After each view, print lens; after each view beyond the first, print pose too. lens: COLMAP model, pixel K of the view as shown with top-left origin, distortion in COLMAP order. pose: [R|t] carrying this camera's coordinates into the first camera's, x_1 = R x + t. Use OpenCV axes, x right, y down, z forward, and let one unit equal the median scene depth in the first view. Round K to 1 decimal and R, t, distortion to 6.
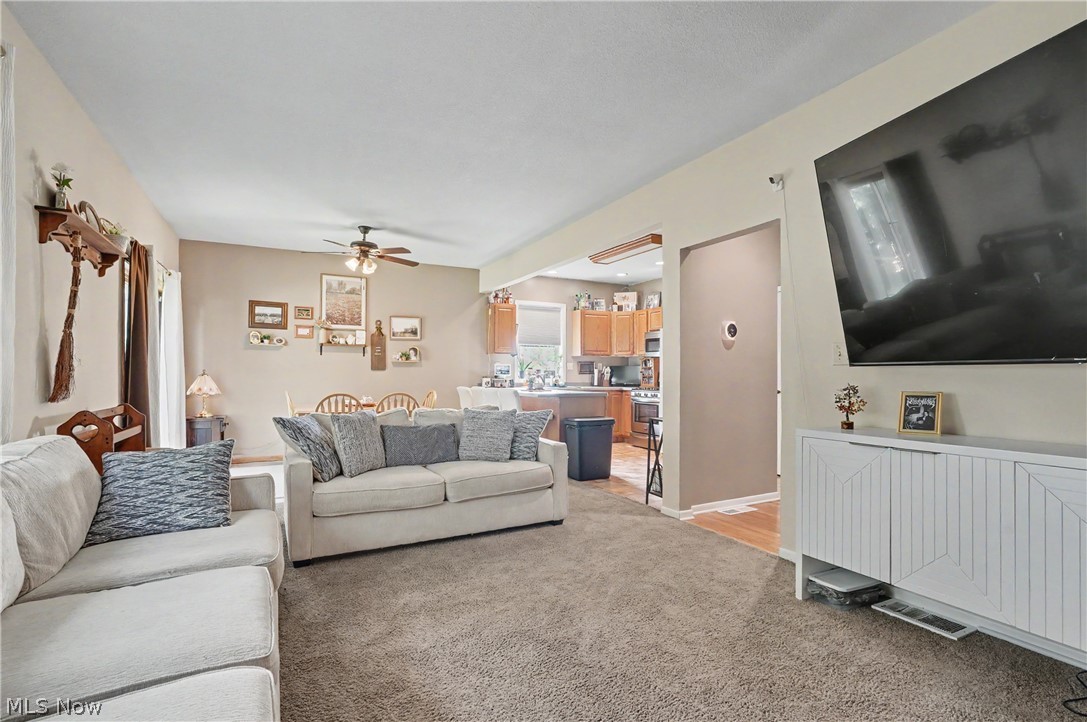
lens RADIAL K [[497.9, 0, 551.0], [0, 497.9, 383.4], [0, 0, 1]] dist [-0.008864, 0.002876]
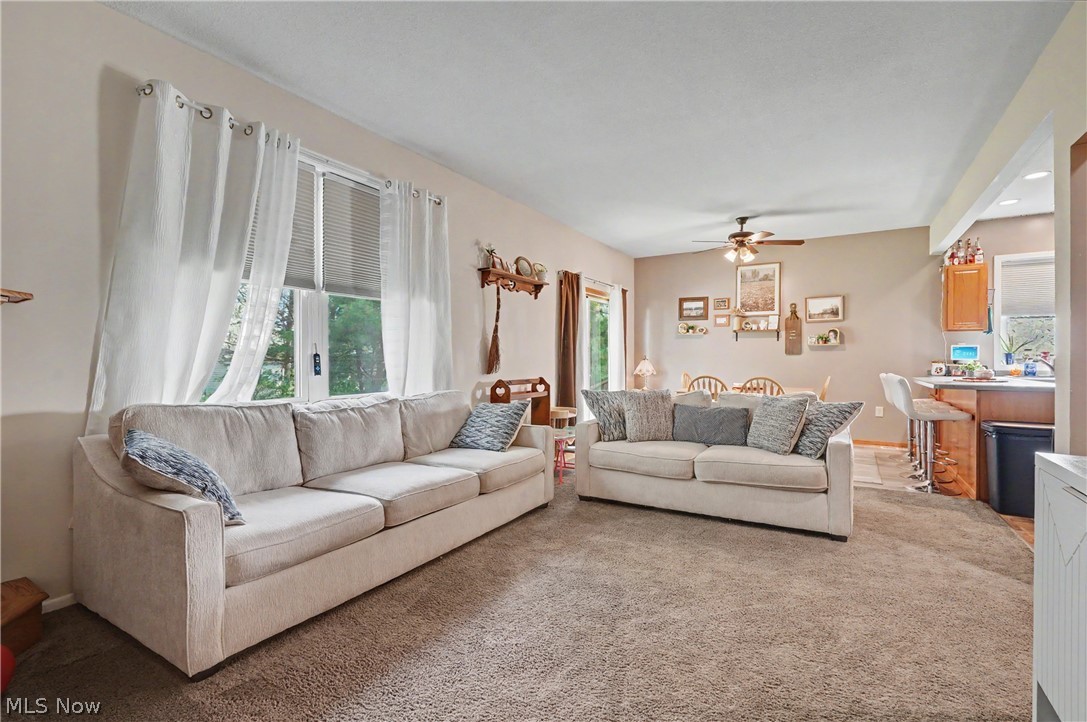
lens RADIAL K [[497.9, 0, 540.6], [0, 497.9, 359.0], [0, 0, 1]] dist [-0.008864, 0.002876]
pose [[0.515895, -0.002720, -0.856647, 0.243682], [-0.014595, 0.999822, -0.011965, 0.000823], [0.856527, 0.018675, 0.515764, 0.081898]]
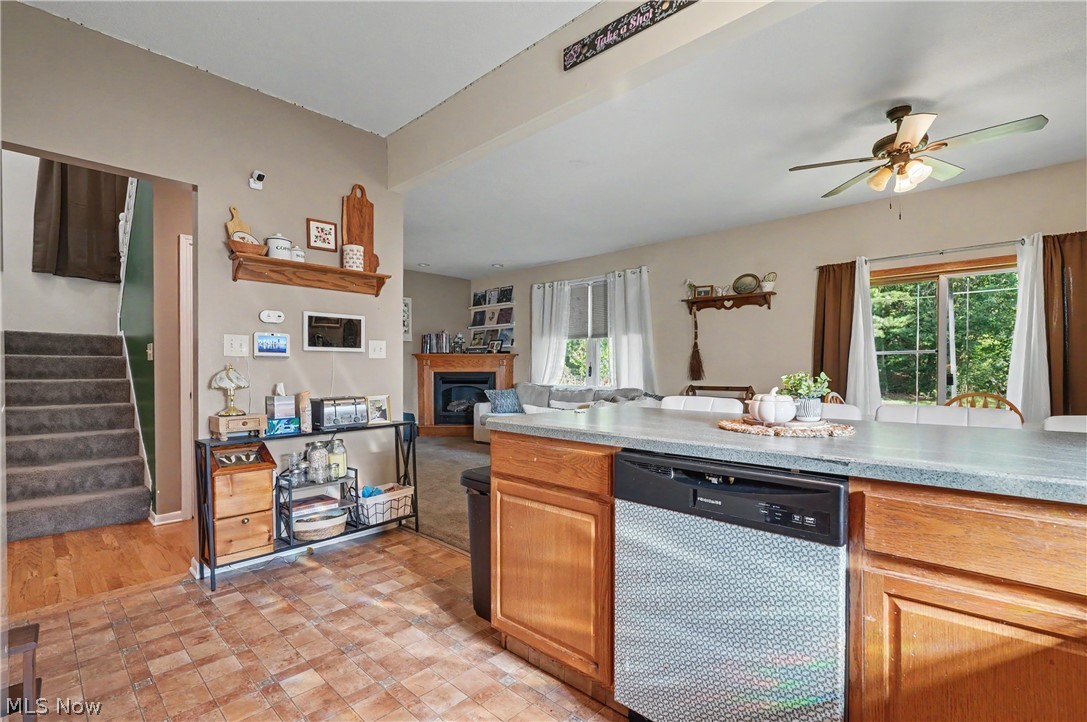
lens RADIAL K [[497.9, 0, 542.8], [0, 497.9, 371.7], [0, 0, 1]] dist [-0.008864, 0.002876]
pose [[-0.952271, -0.005885, -0.305198, 0.138354], [-0.012068, 0.999758, 0.018376, -0.015337], [0.305016, 0.021182, -0.952112, 1.180297]]
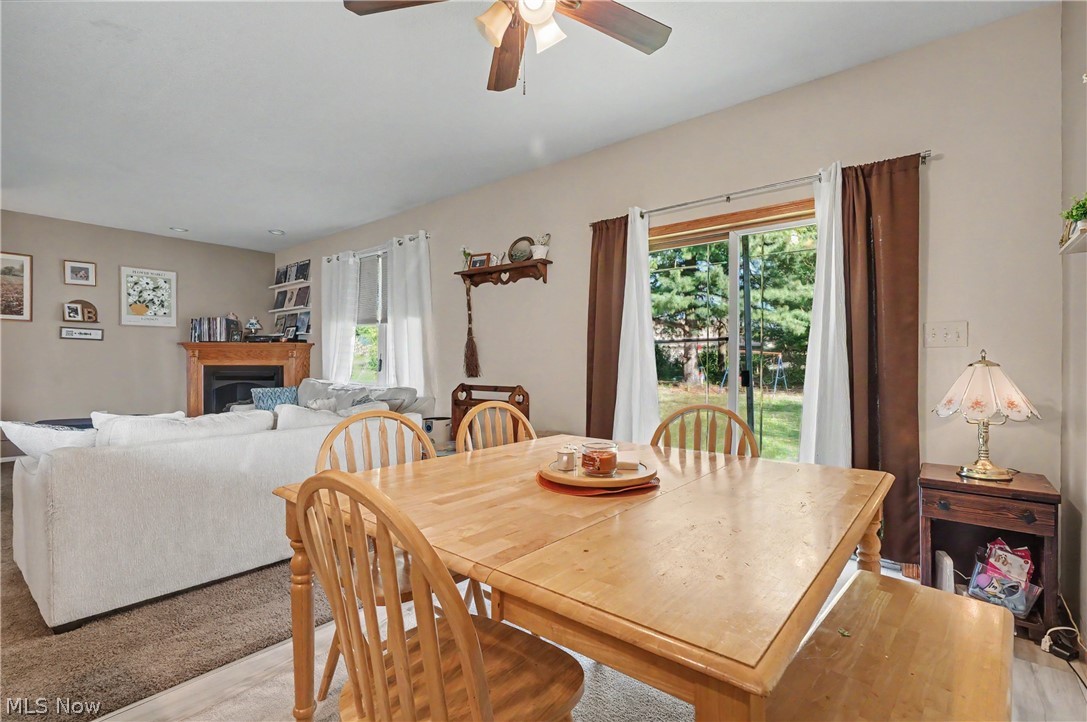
lens RADIAL K [[497.9, 0, 538.4], [0, 497.9, 357.9], [0, 0, 1]] dist [-0.008864, 0.002876]
pose [[-0.927241, -0.008777, -0.374363, -0.233907], [-0.012917, 0.999880, 0.008551, -0.020402], [0.374243, 0.012765, -0.927243, 1.080901]]
